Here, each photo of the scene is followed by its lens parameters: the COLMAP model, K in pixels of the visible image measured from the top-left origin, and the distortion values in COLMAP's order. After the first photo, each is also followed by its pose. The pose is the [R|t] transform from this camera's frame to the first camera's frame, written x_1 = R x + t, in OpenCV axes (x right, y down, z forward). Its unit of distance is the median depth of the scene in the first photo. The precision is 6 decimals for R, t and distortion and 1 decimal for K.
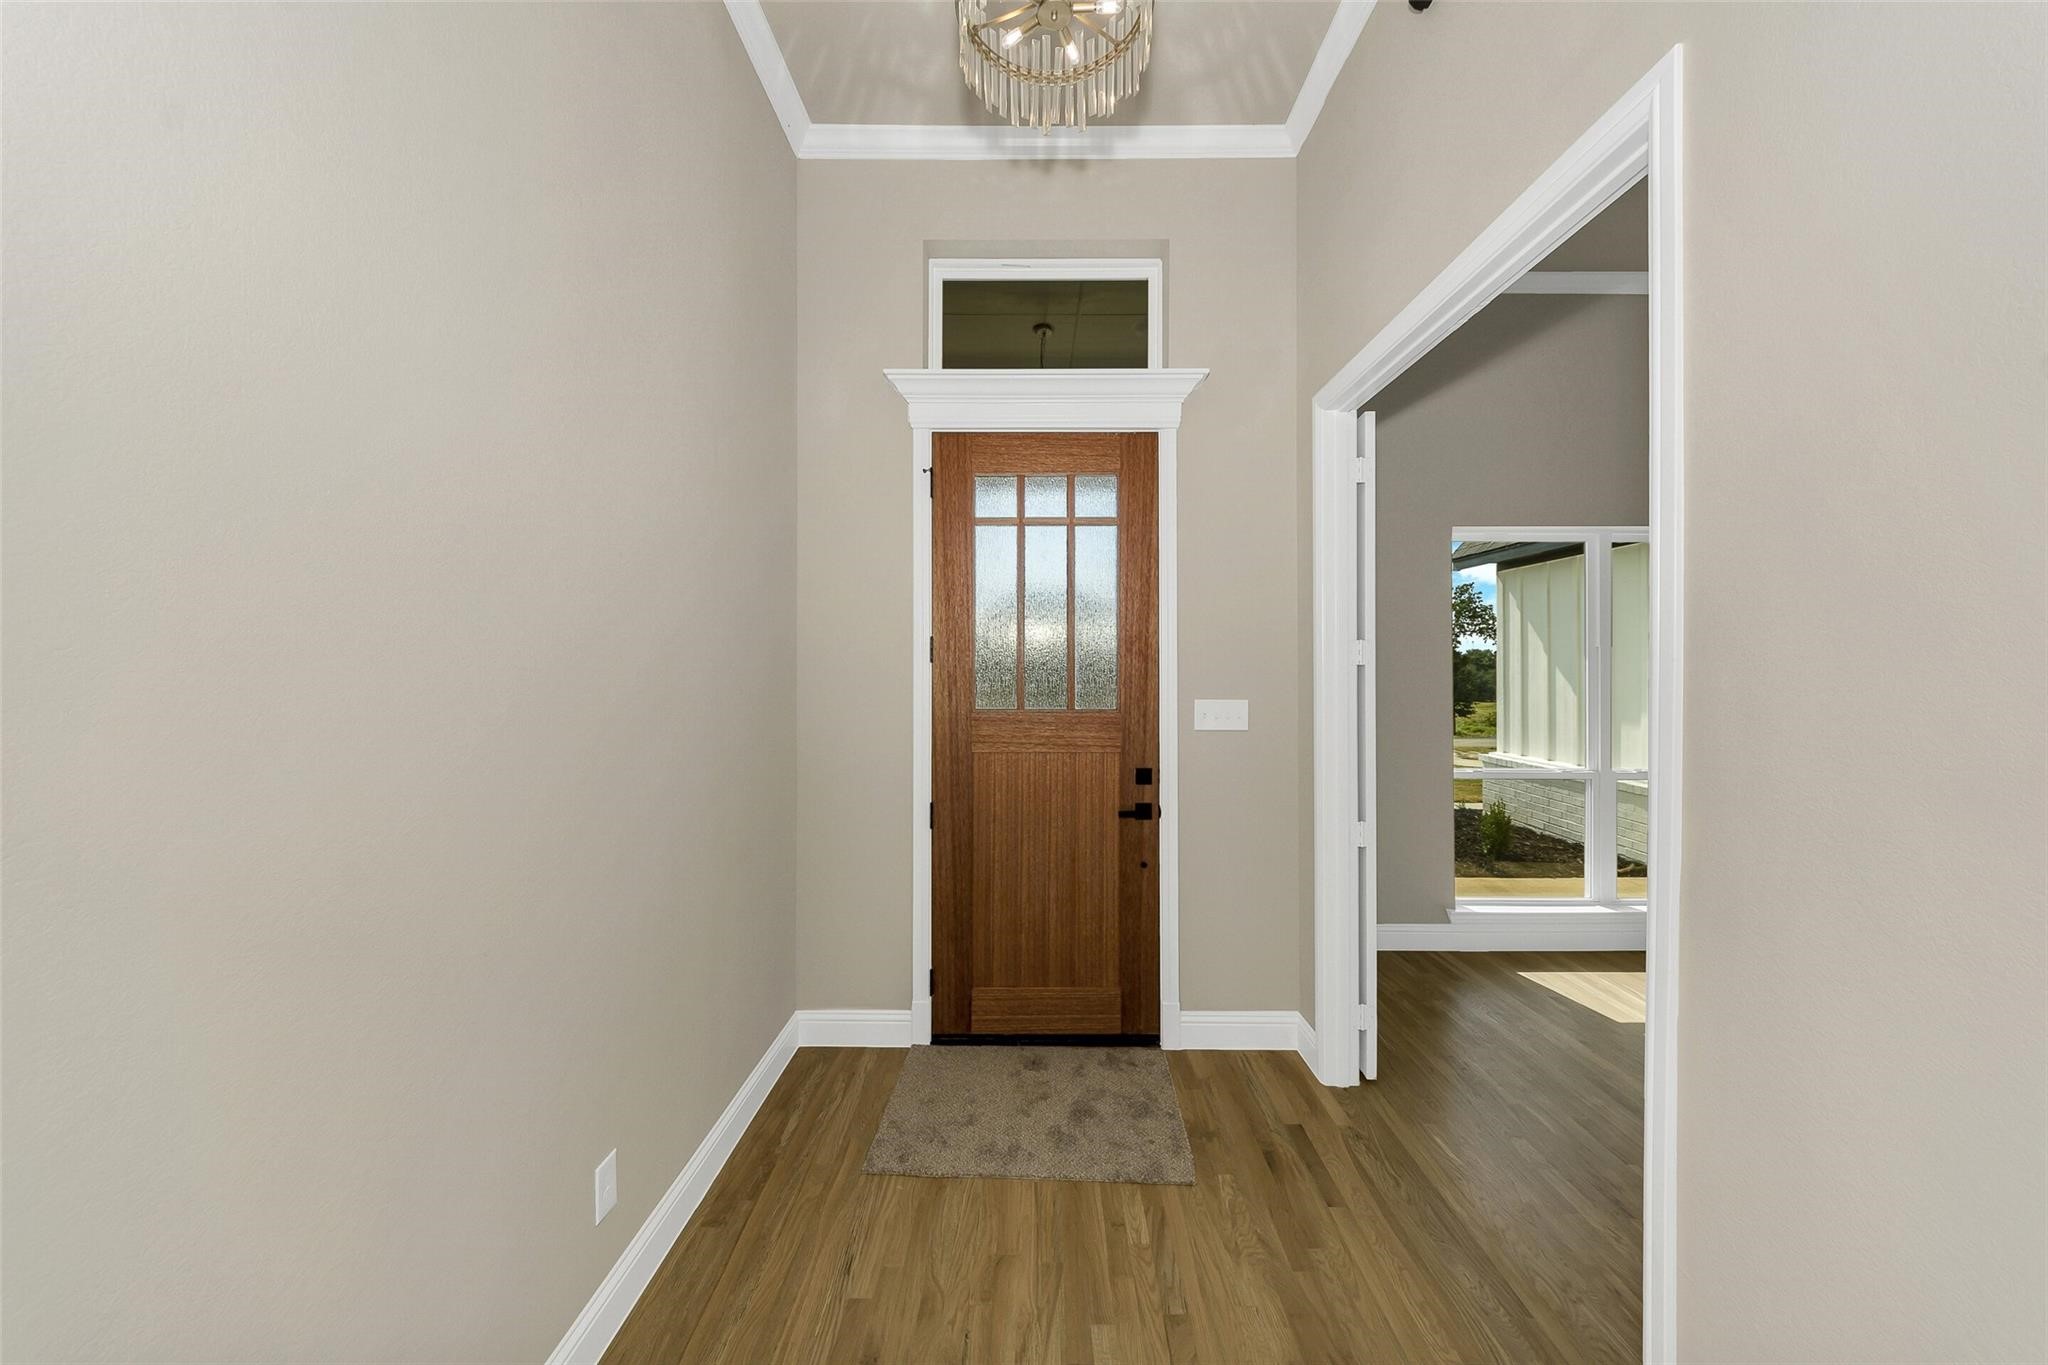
lens RADIAL K [[728.7, 0, 1047.4], [0, 728.7, 658.8], [0, 0, 1]] dist [-0.008318, -0.000075]
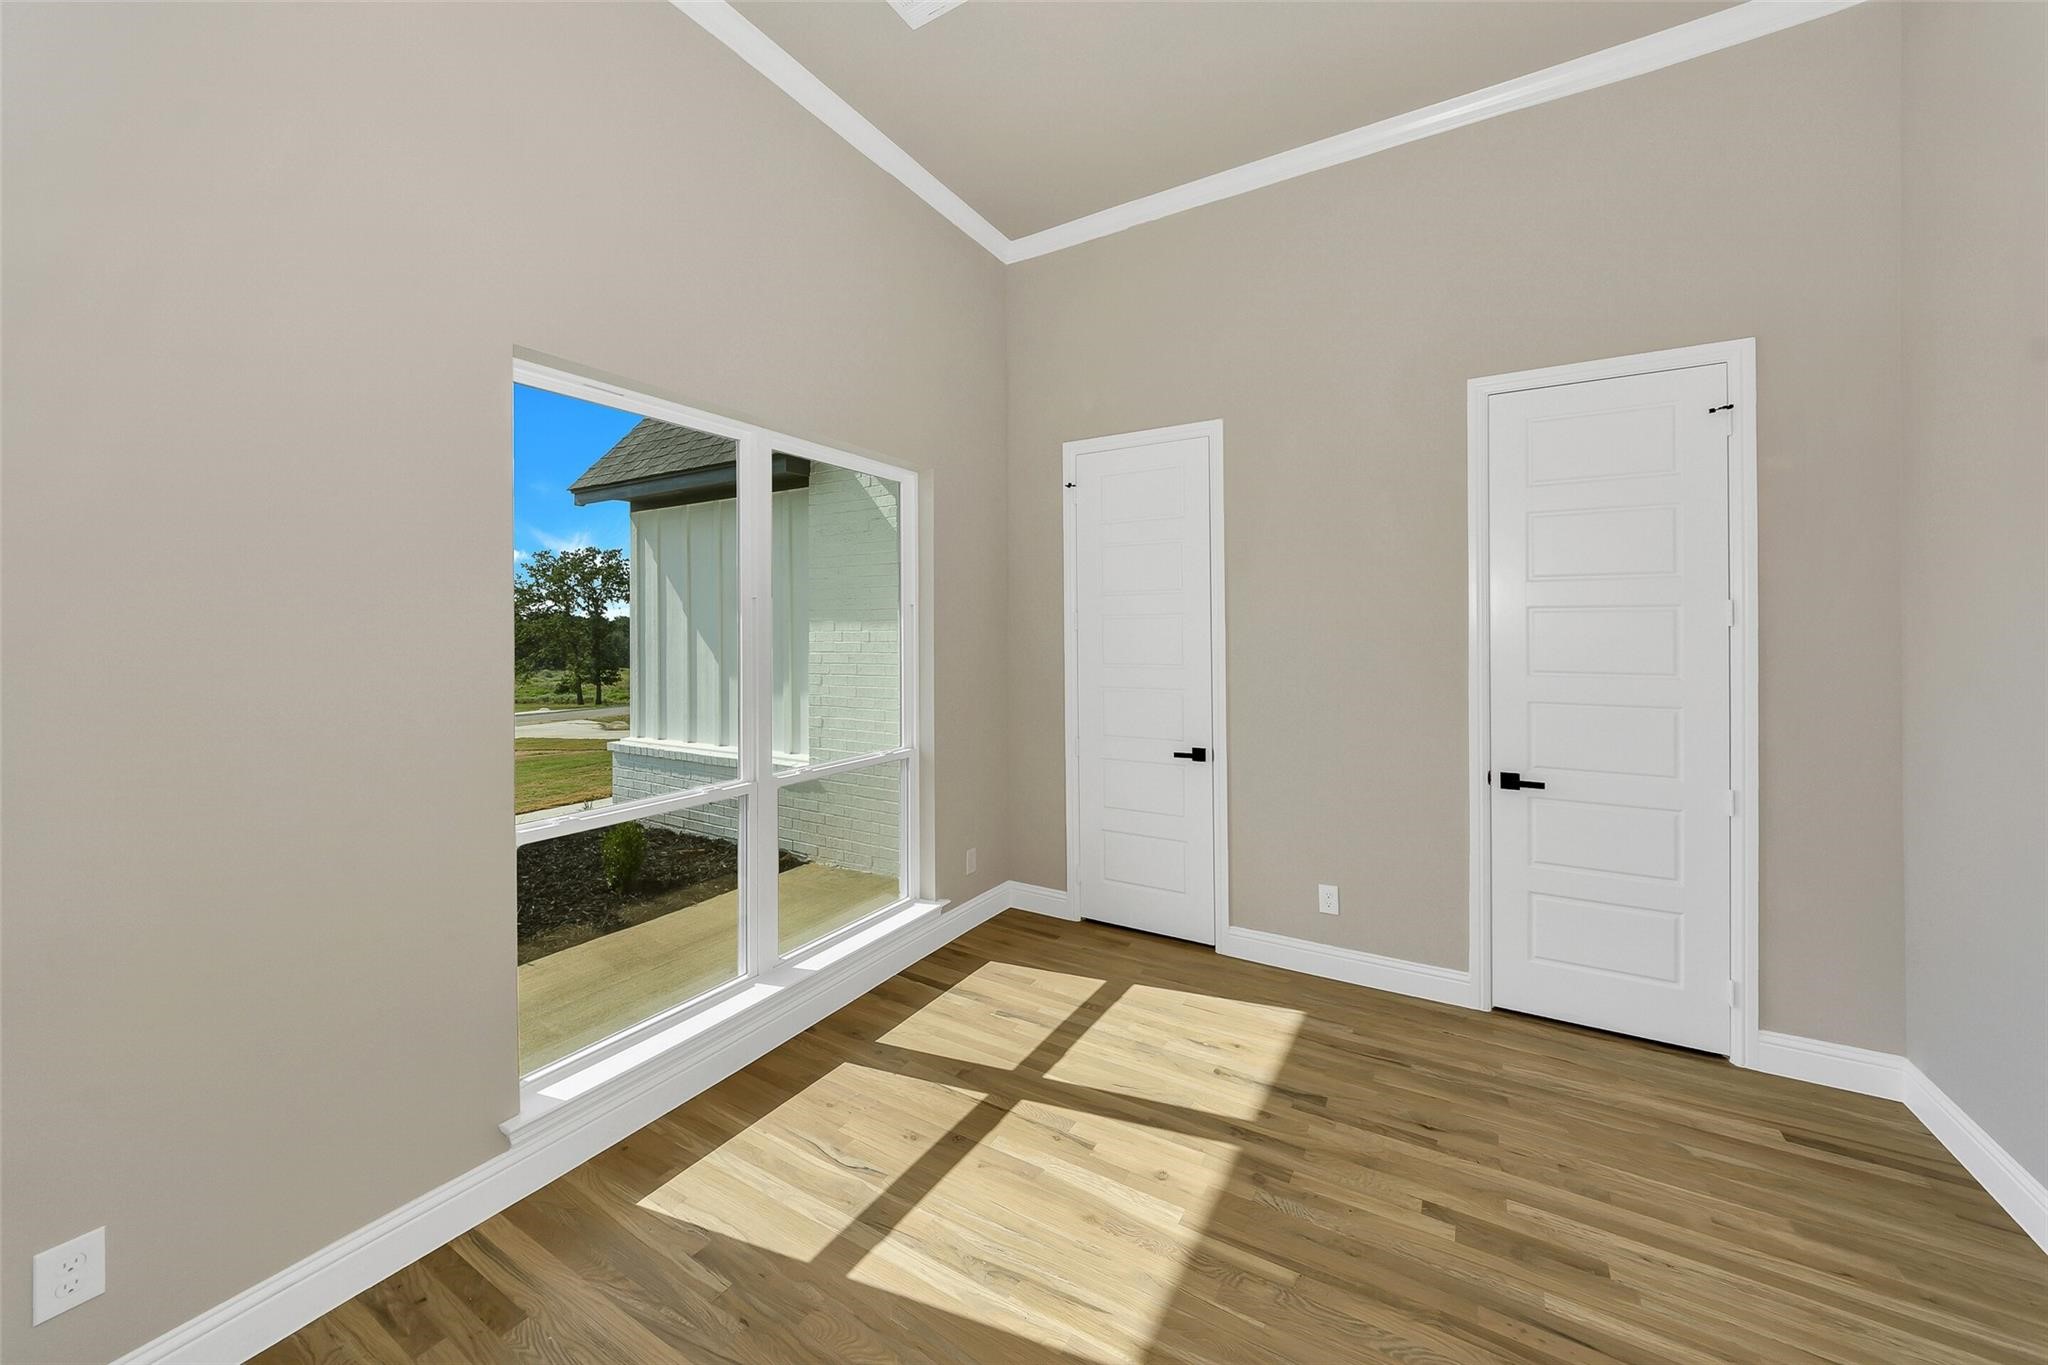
lens RADIAL K [[730.7, 0, 1023.3], [0, 730.7, 638.0], [0, 0, 1]] dist [-0.008741, -0.000139]
pose [[0.511614, -0.008074, 0.859177, 0.167548], [-0.006848, 0.999886, 0.013474, 0.005887], [-0.859188, -0.012777, 0.511500, 0.241353]]
